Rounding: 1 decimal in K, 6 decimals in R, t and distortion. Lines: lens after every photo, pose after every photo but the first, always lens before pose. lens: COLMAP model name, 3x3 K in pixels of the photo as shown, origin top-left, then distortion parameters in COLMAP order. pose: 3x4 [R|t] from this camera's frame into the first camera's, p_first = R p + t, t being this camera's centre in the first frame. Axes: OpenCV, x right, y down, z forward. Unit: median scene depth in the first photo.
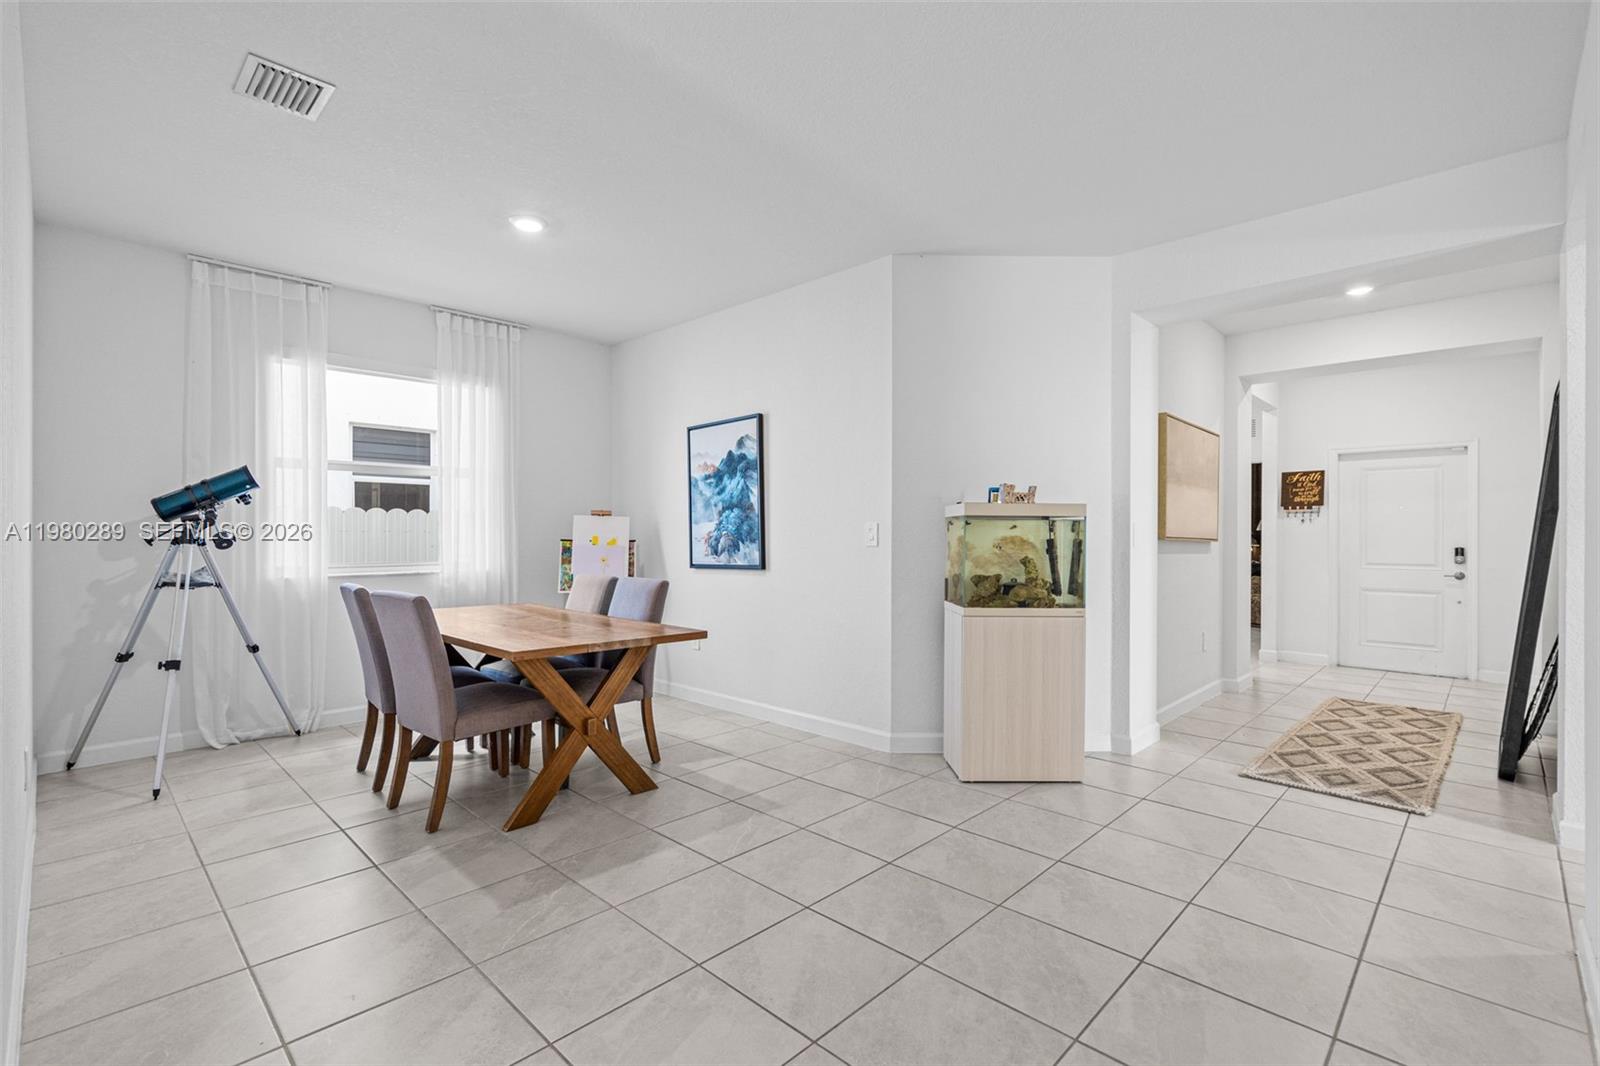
lens RADIAL K [[728.5, 0, 793.5], [0, 728.5, 537.3], [0, 0, 1]] dist [-0.001648, 0.000330]
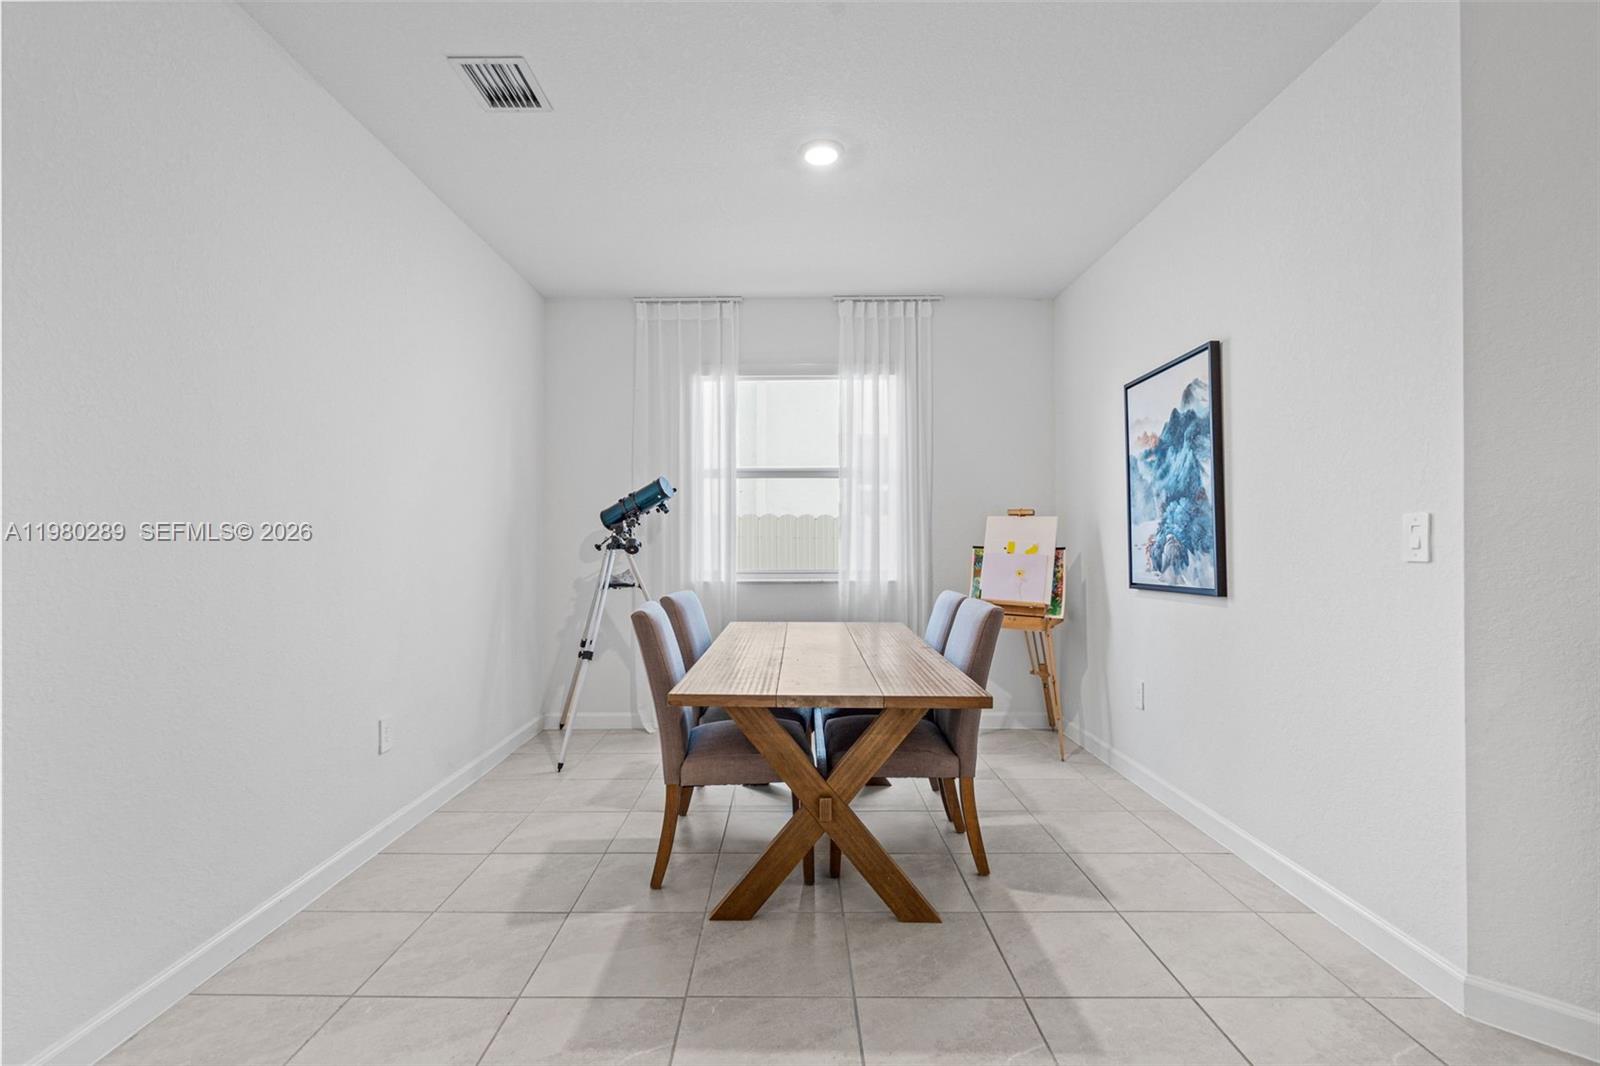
lens RADIAL K [[728.5, 0, 799.5], [0, 728.5, 534.9], [0, 0, 1]] dist [-0.001648, 0.000330]
pose [[0.694504, -0.008199, -0.719442, 0.159105], [-0.000567, 0.999929, -0.011943, 0.000021], [0.719488, 0.008702, 0.694450, 0.347685]]
